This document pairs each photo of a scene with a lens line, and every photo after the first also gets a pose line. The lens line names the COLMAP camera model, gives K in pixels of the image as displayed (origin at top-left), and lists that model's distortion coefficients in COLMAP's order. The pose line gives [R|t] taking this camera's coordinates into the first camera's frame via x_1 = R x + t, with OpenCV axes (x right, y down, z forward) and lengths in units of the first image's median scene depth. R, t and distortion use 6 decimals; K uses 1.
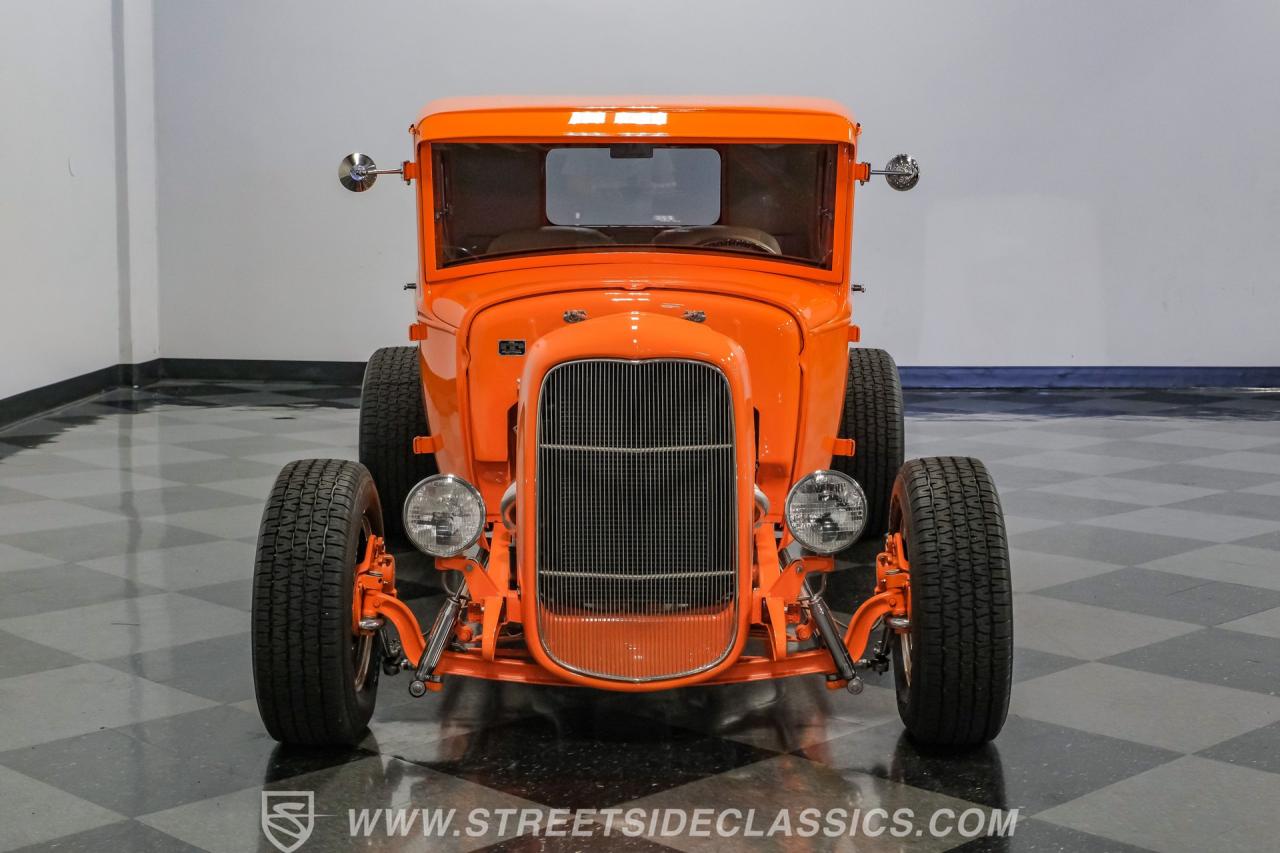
lens RADIAL K [[1979.2, 0, 640.0], [0, 1979.2, 426.5], [0, 0, 1]] dist [0.001310, -0.024186]
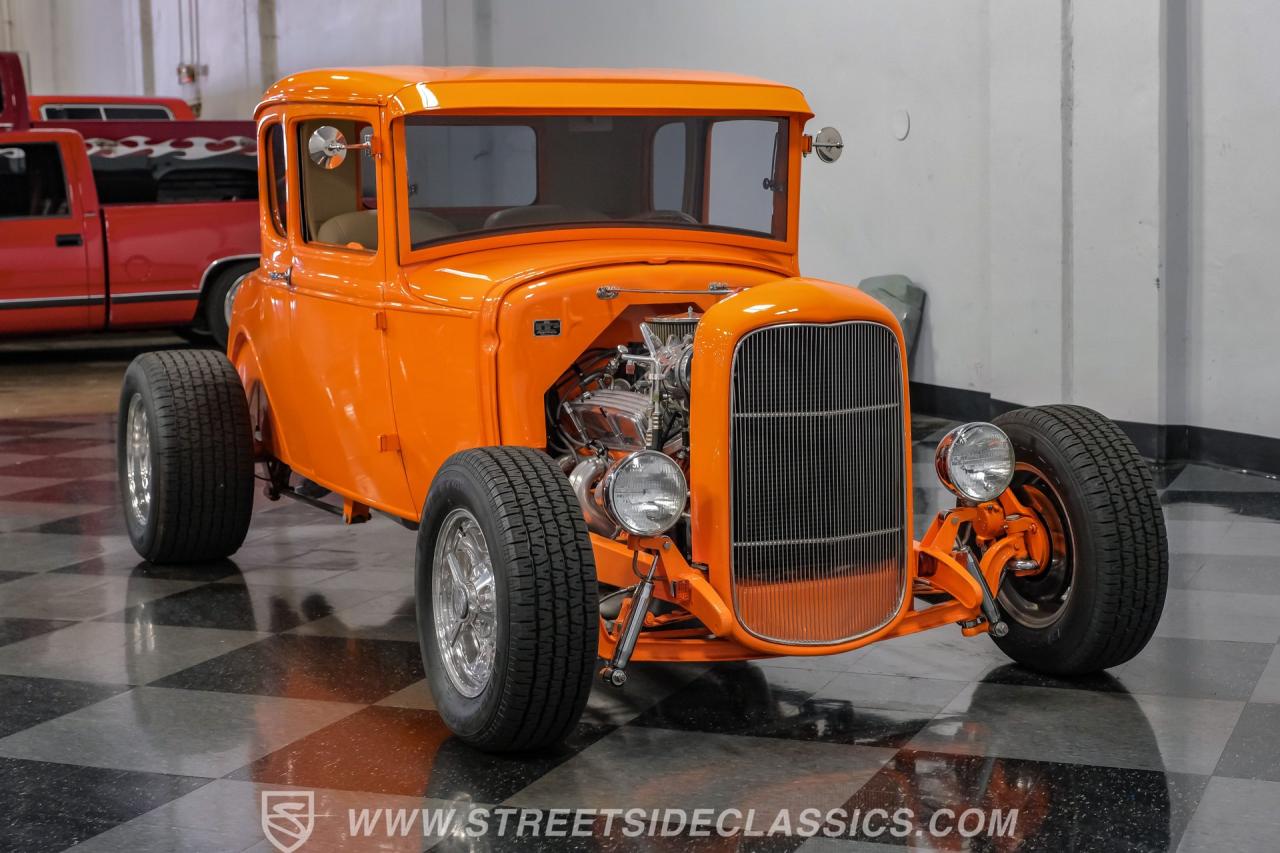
lens RADIAL K [[2060.9, 0, 640.0], [0, 2060.9, 426.5], [0, 0, 1]] dist [-0.062724, -0.025929]
pose [[0.922189, -0.062158, 0.381711, -0.460231], [0.065138, 0.997863, 0.005123, 0.006572], [-0.381214, 0.020140, 0.924268, 0.066725]]
